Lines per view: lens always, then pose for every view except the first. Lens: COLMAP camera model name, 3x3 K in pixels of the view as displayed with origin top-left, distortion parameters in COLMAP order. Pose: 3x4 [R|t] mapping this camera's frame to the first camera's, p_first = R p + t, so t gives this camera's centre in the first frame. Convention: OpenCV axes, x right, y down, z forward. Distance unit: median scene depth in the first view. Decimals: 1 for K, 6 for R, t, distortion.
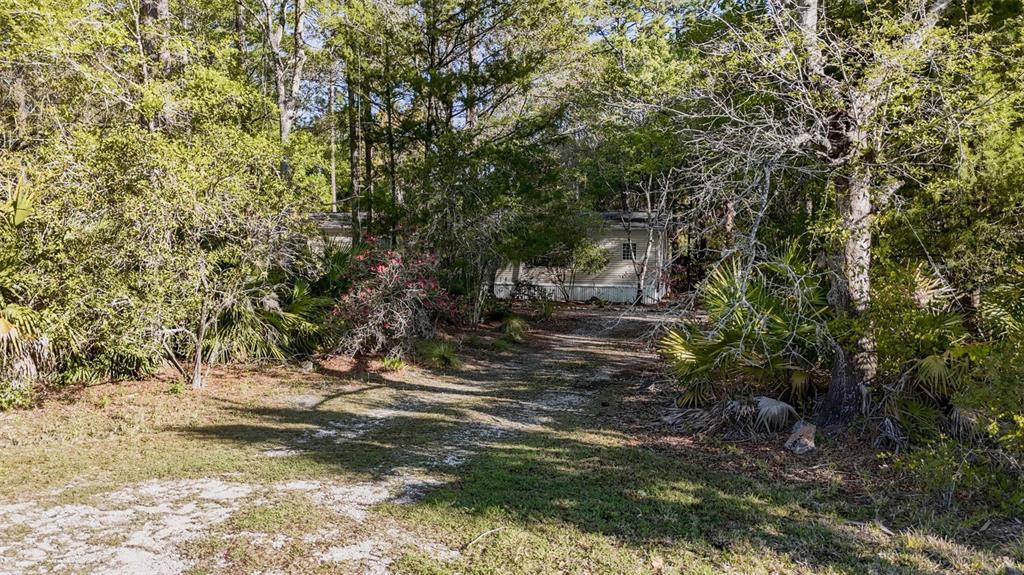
lens RADIAL K [[760.3, 0, 512.0], [0, 760.3, 287.5], [0, 0, 1]] dist [0.051474, -0.003359]
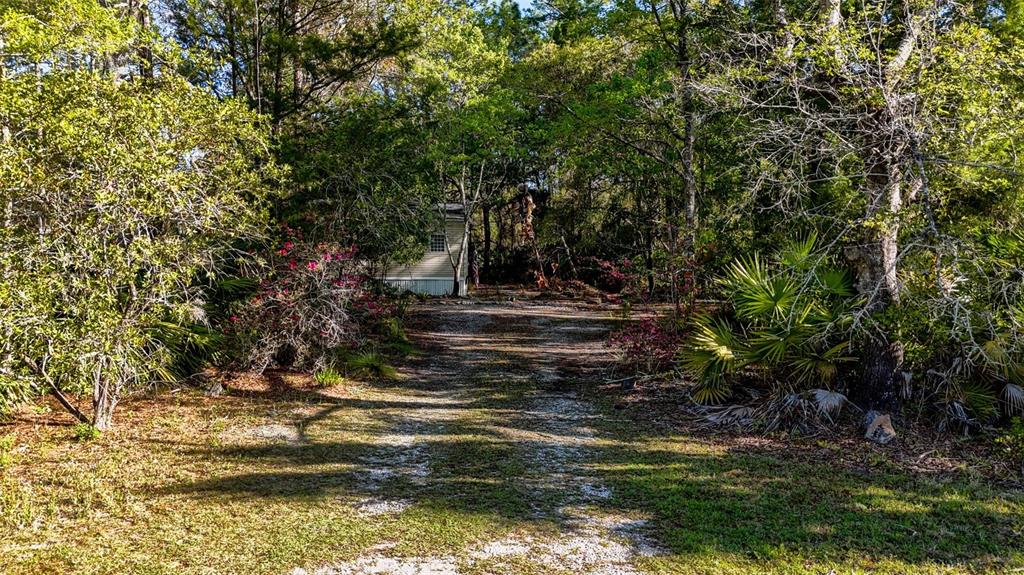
lens RADIAL K [[760.3, 0, 512.0], [0, 760.3, 287.5], [0, 0, 1]] dist [0.051474, -0.003359]
pose [[0.930495, -0.024182, 0.365507, -0.418488], [0.019758, 0.999679, 0.015840, -0.014816], [-0.365773, -0.007517, 0.930674, 0.211458]]
